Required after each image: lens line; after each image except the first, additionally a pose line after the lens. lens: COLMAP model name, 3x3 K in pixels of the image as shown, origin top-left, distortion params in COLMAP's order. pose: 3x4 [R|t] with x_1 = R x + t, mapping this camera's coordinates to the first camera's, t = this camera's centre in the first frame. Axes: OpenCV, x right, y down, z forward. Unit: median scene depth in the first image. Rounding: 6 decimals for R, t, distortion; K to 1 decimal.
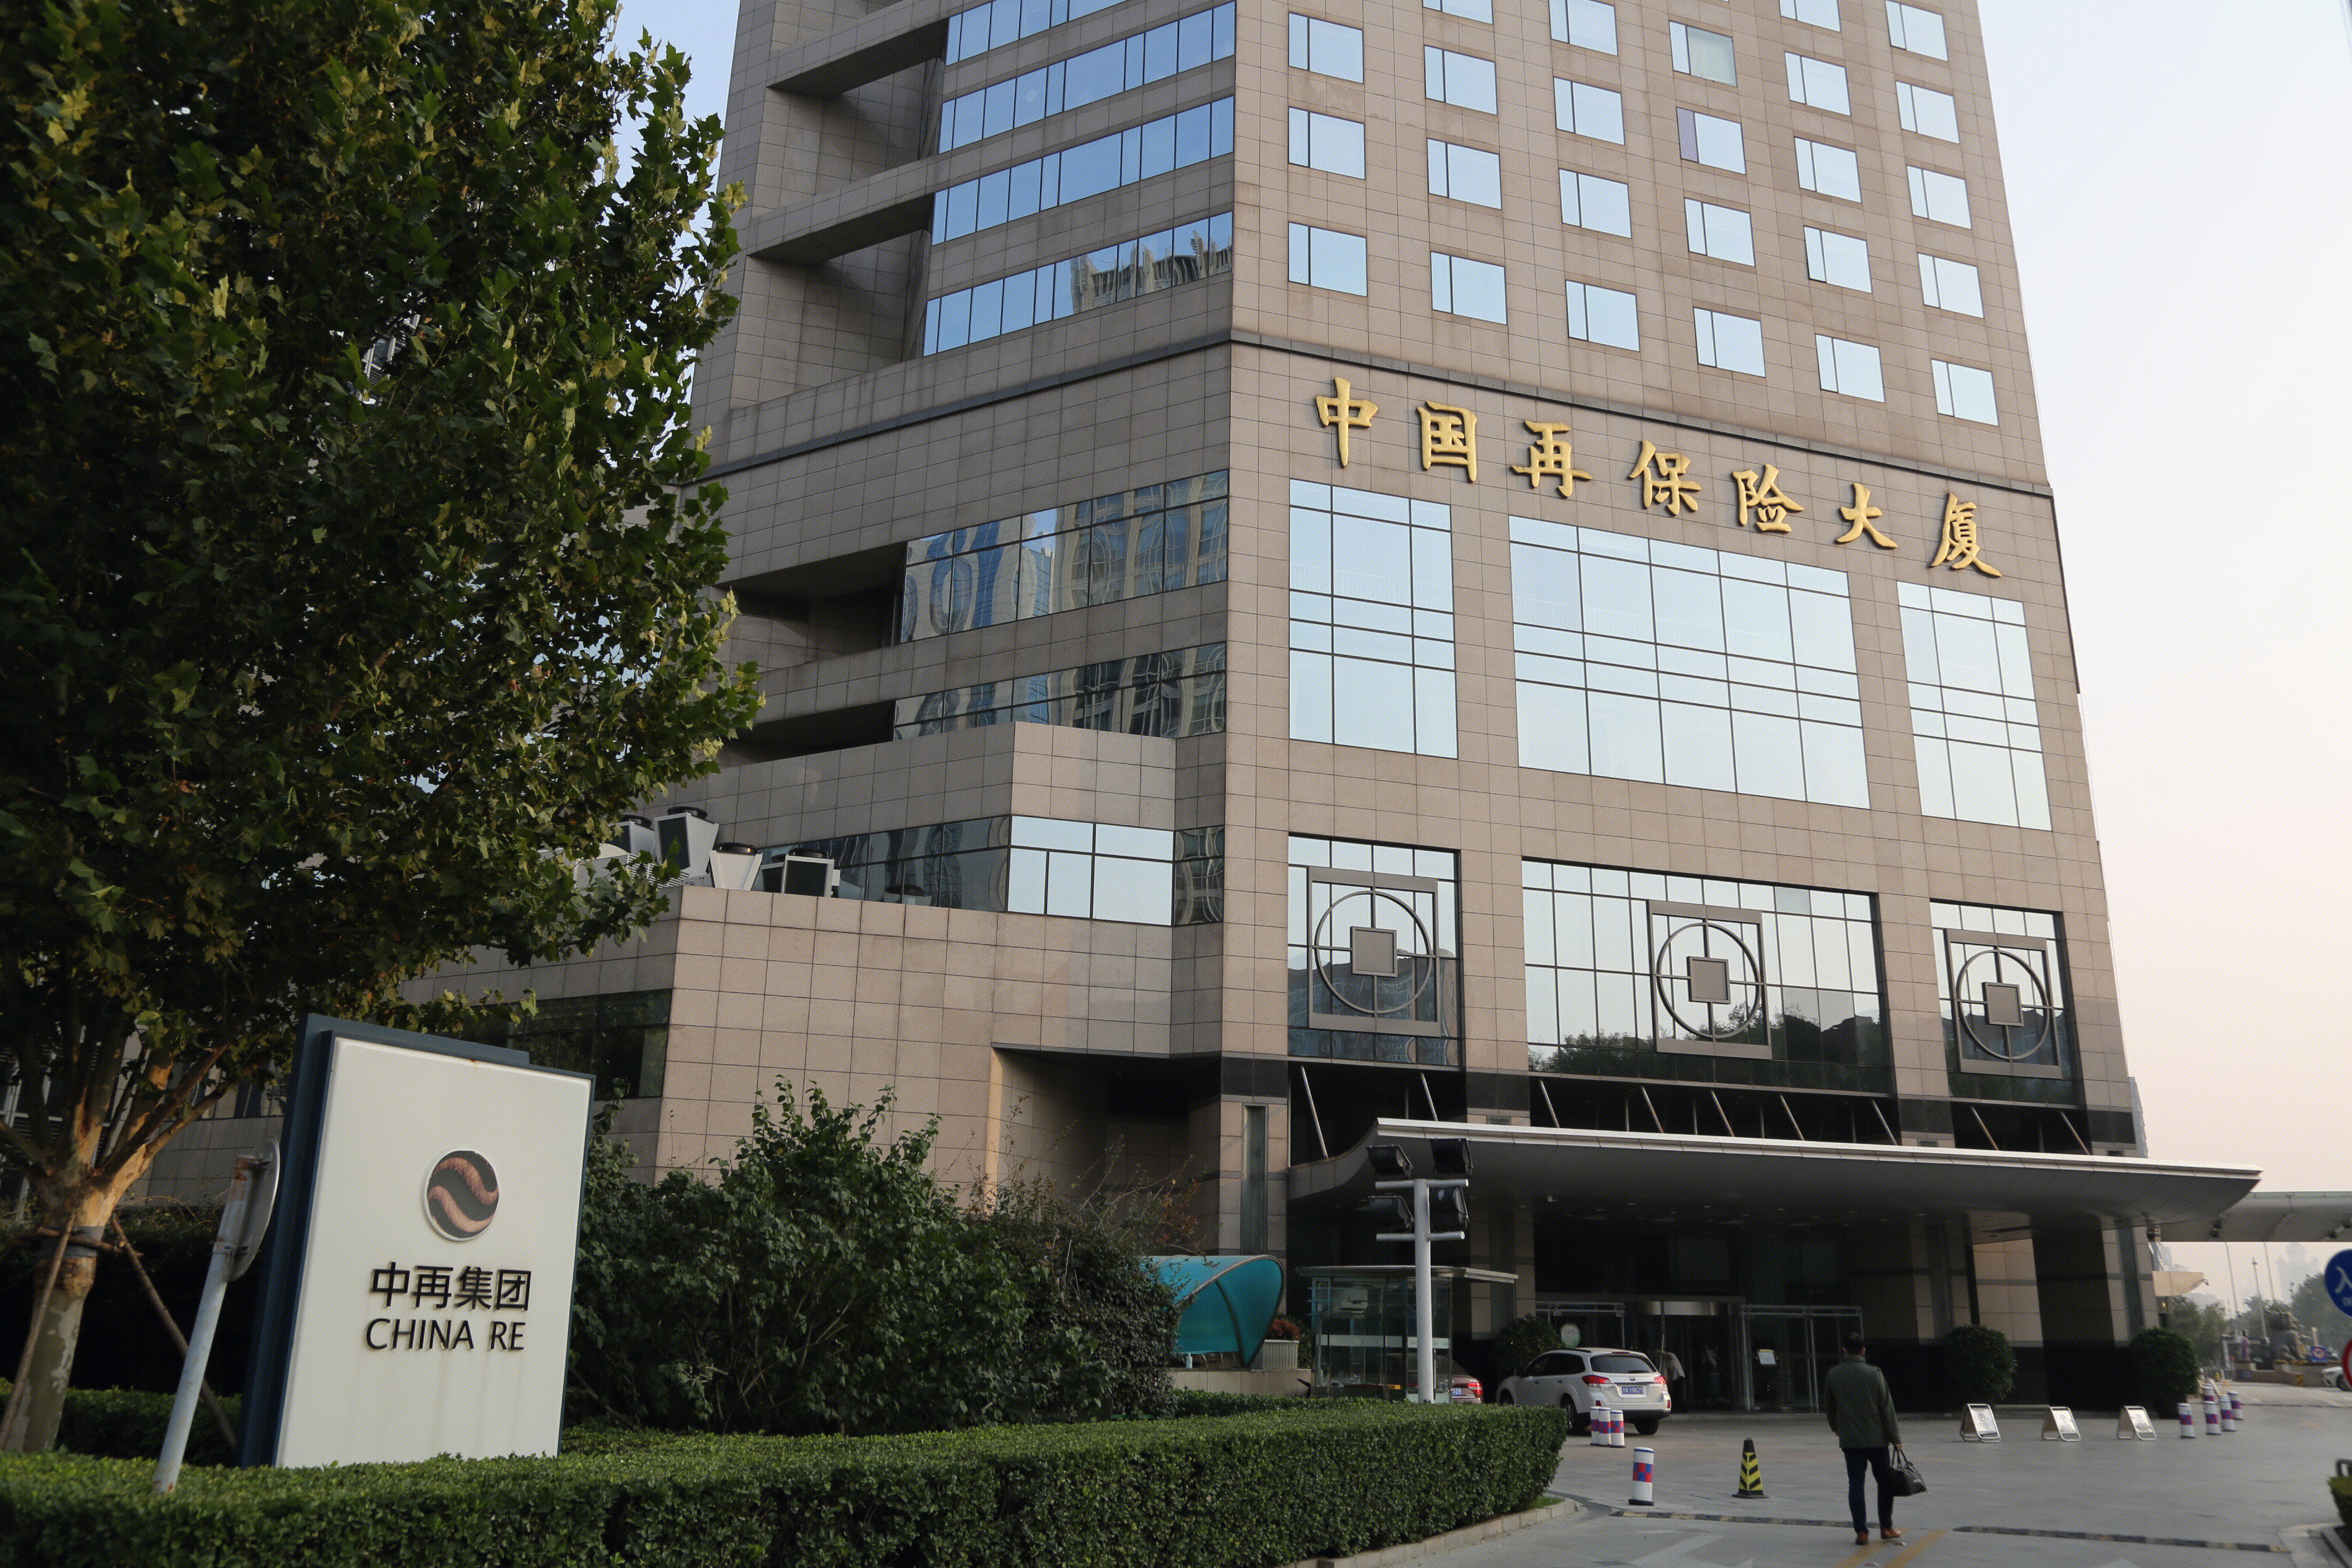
lens RADIAL K [[1701.0, 0, 1175.8], [0, 1701.0, 873.5], [0, 0, 1]] dist [-0.005703, 0.001717]
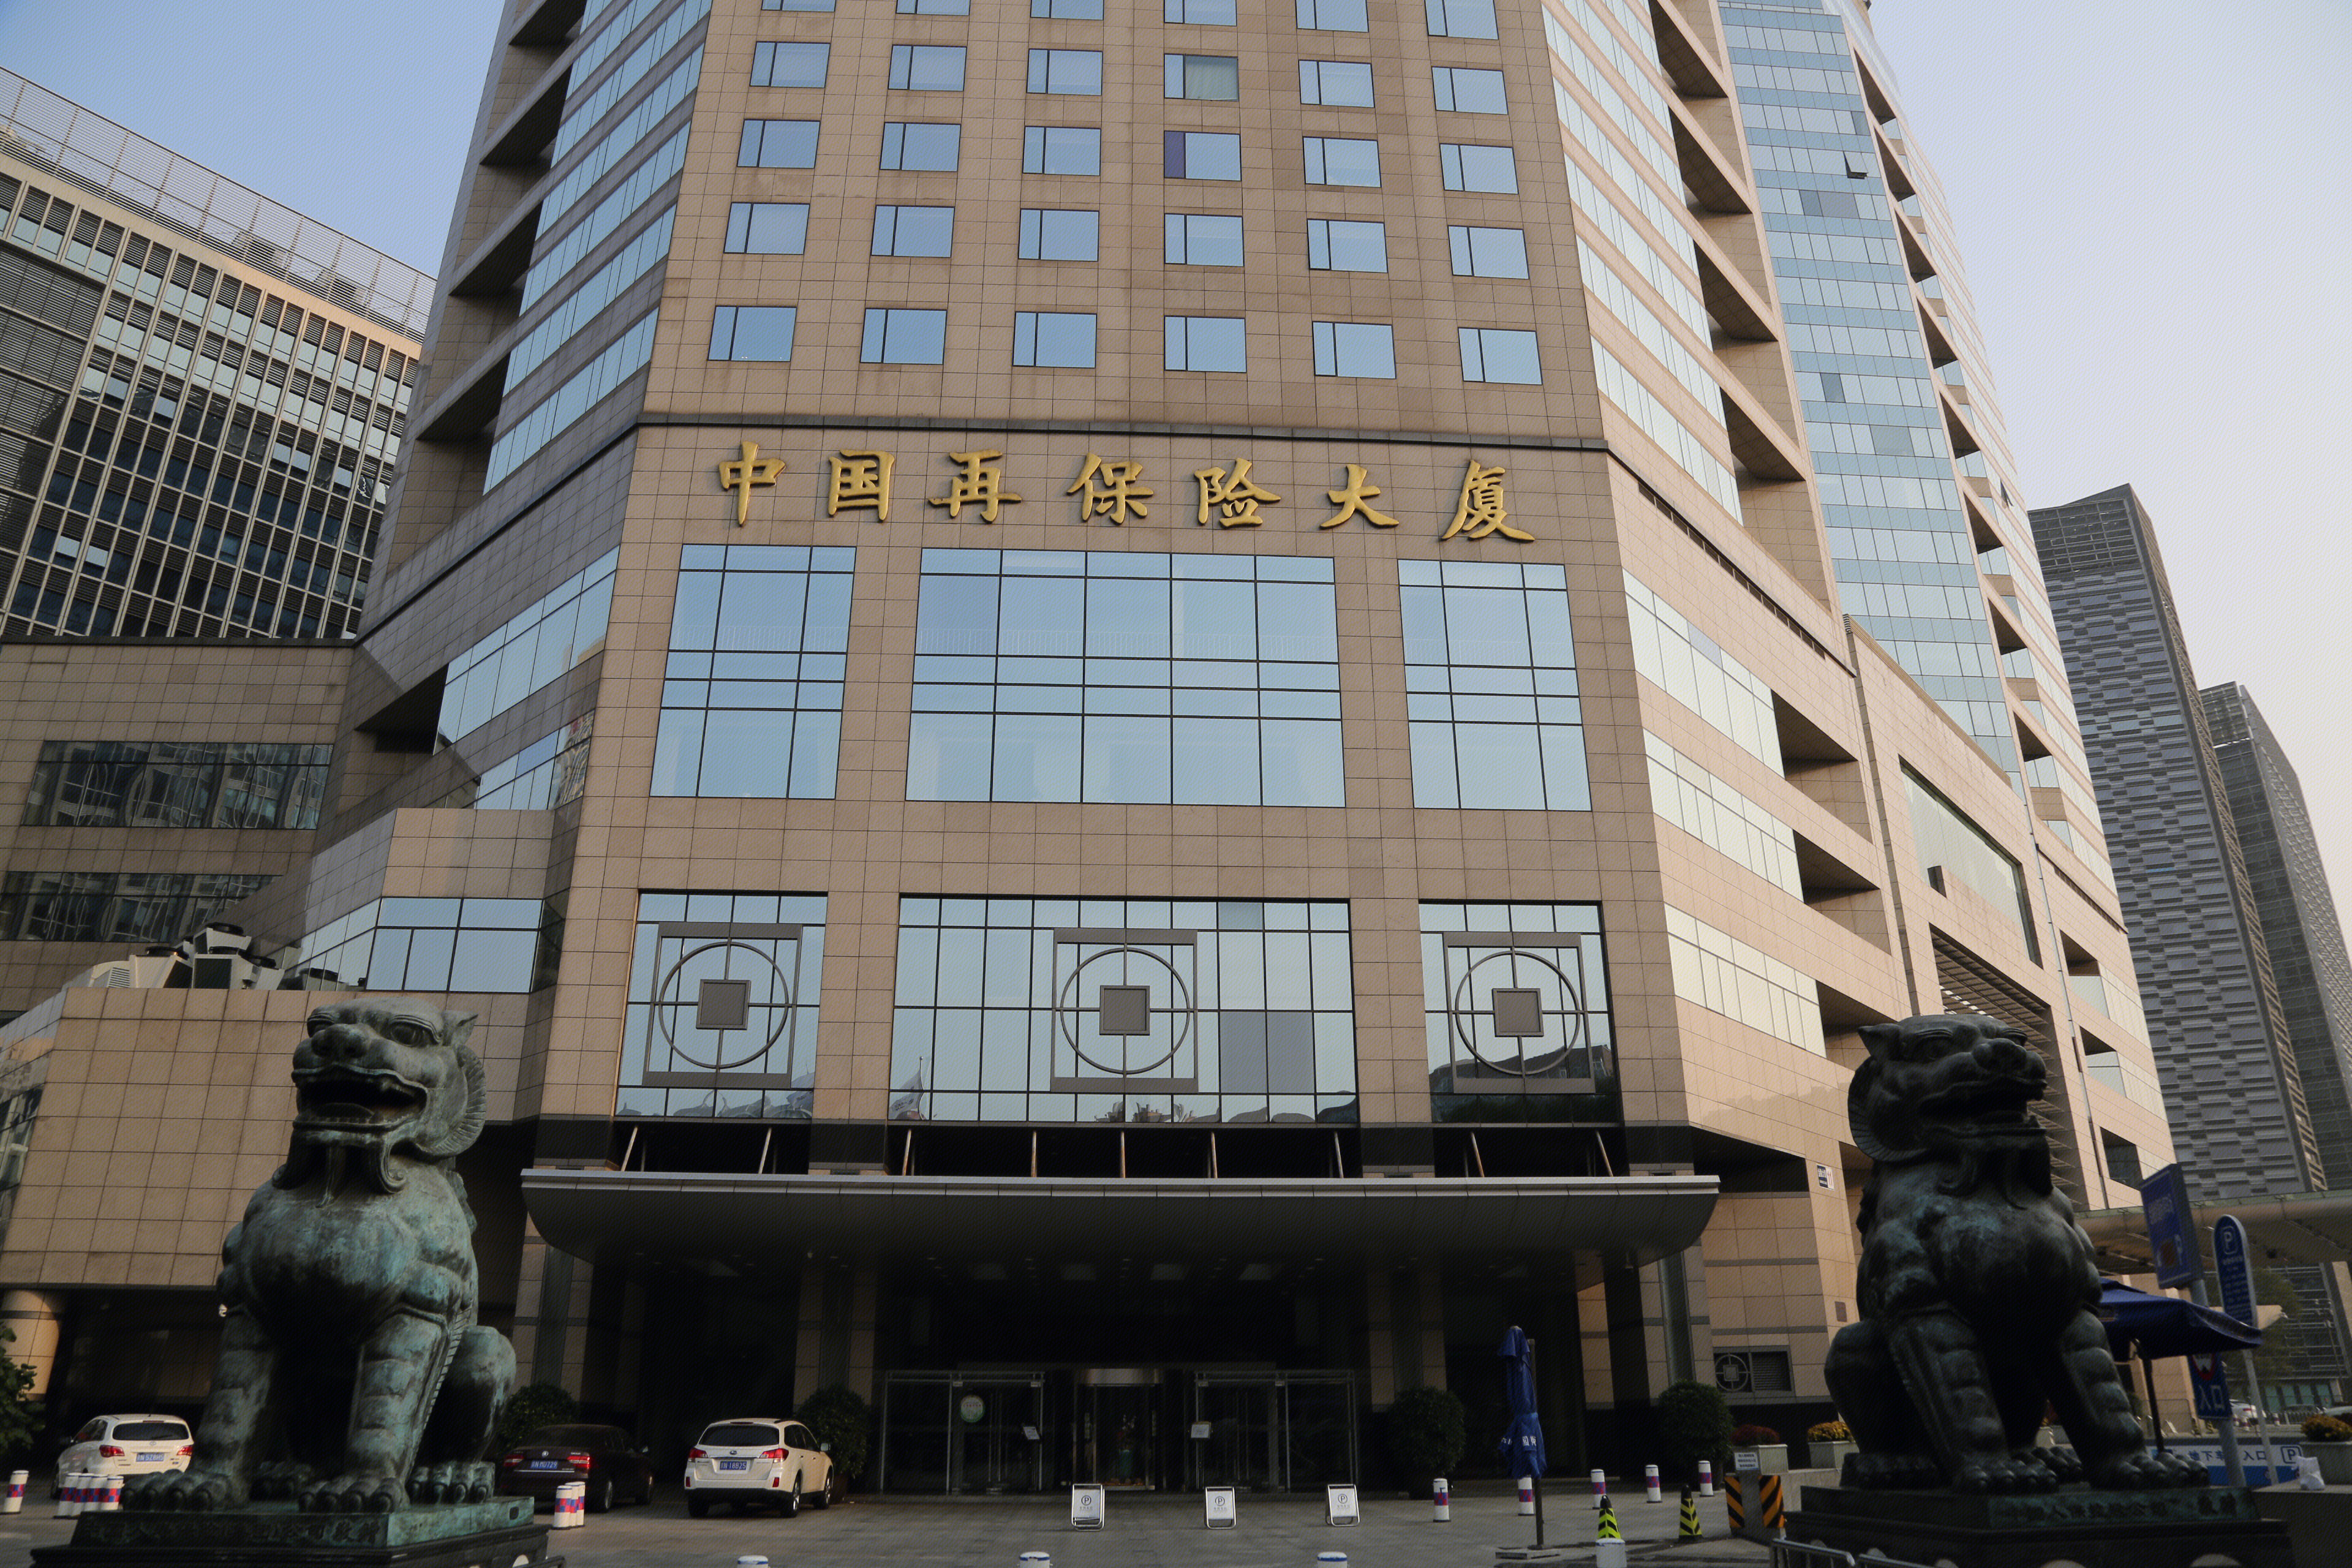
lens RADIAL K [[1595.6, 0, 1176.8], [0, 1595.6, 814.6], [0, 0, 1]] dist [-0.103379, 0.074630]
pose [[0.969060, -0.103433, -0.224109, 0.507306], [0.081362, 0.991075, -0.105595, 0.047811], [0.233031, 0.084094, 0.968827, 0.156424]]
